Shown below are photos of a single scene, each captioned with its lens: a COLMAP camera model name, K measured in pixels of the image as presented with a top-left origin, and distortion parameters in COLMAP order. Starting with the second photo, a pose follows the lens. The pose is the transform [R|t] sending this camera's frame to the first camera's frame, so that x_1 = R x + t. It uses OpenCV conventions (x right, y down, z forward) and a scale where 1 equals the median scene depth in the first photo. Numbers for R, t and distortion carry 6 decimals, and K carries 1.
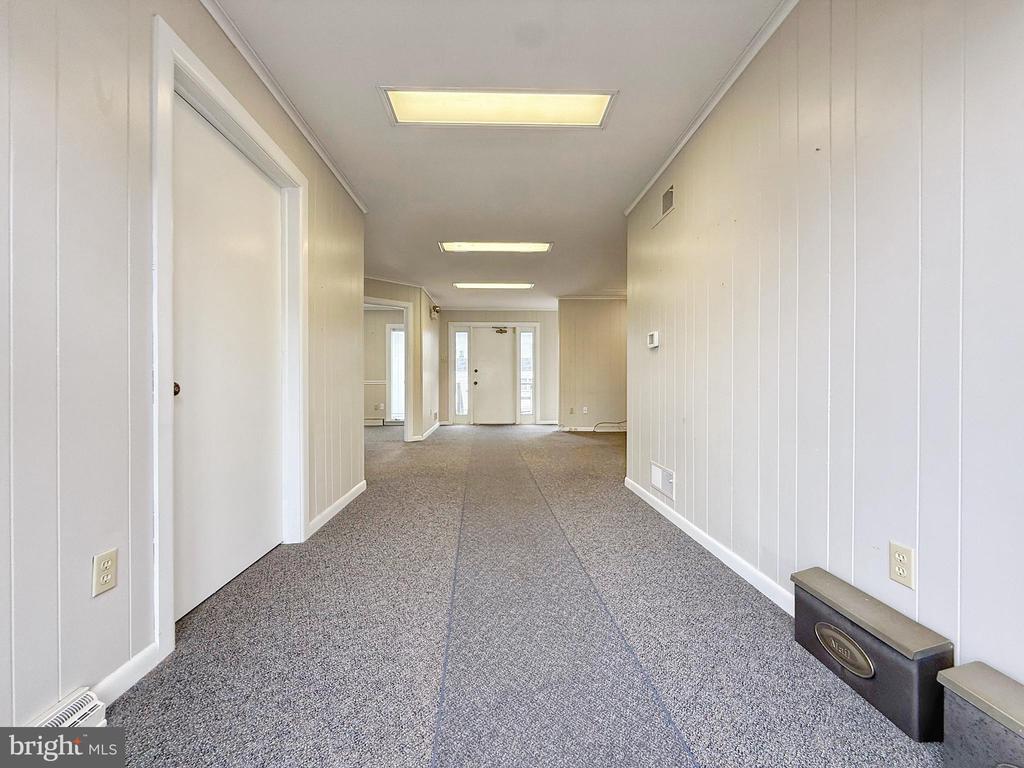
lens RADIAL K [[408.1, 0, 509.8], [0, 408.1, 381.5], [0, 0, 1]] dist [0.002071, 0.000749]
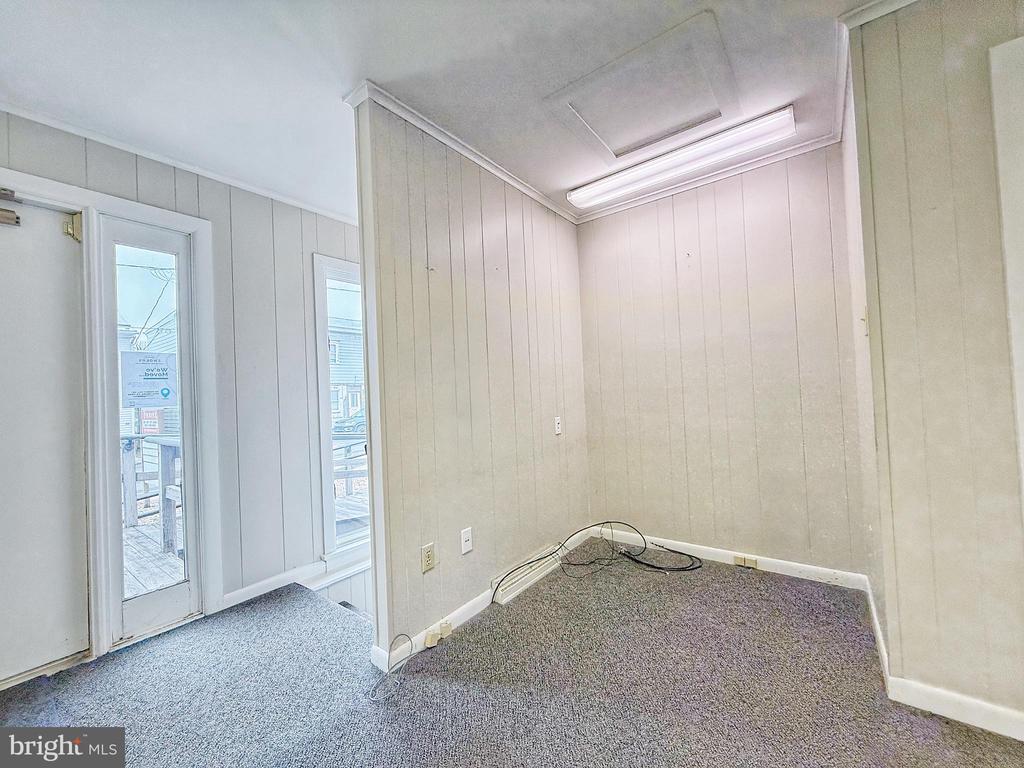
lens RADIAL K [[408.1, 0, 504.0], [0, 408.1, 382.9], [0, 0, 1]] dist [0.002071, 0.000749]
pose [[0.649755, -0.013348, 0.760027, -0.006893], [0.046045, 0.998701, -0.021825, -0.025135], [-0.758748, 0.049176, 0.649525, 0.686295]]
